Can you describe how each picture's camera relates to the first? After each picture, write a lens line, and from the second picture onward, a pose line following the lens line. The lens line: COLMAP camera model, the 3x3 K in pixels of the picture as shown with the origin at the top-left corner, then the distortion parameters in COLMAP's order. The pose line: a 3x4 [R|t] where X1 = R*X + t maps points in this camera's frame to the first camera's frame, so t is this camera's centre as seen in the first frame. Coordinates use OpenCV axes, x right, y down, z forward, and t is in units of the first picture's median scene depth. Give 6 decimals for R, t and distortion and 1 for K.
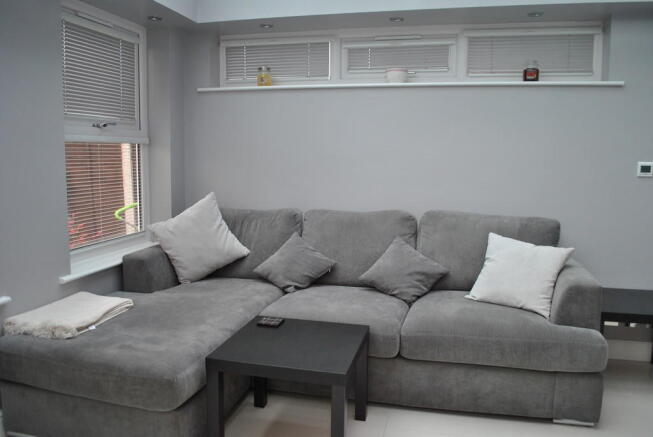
lens RADIAL K [[508.8, 0, 326.5], [0, 508.8, 218.5], [0, 0, 1]] dist [-0.074872, -0.002678]
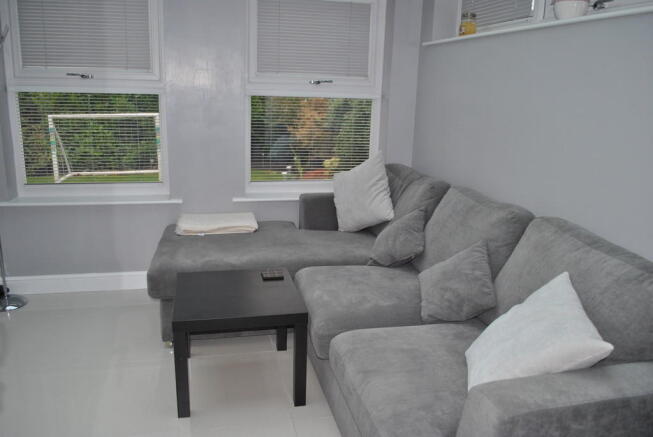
lens RADIAL K [[508.8, 0, 326.5], [0, 508.8, 218.5], [0, 0, 1]] dist [-0.074872, -0.002678]
pose [[0.452396, 0.227629, -0.862278, 0.657795], [-0.142571, 0.972902, 0.182031, -0.095688], [0.880347, 0.040586, 0.472590, 0.472295]]
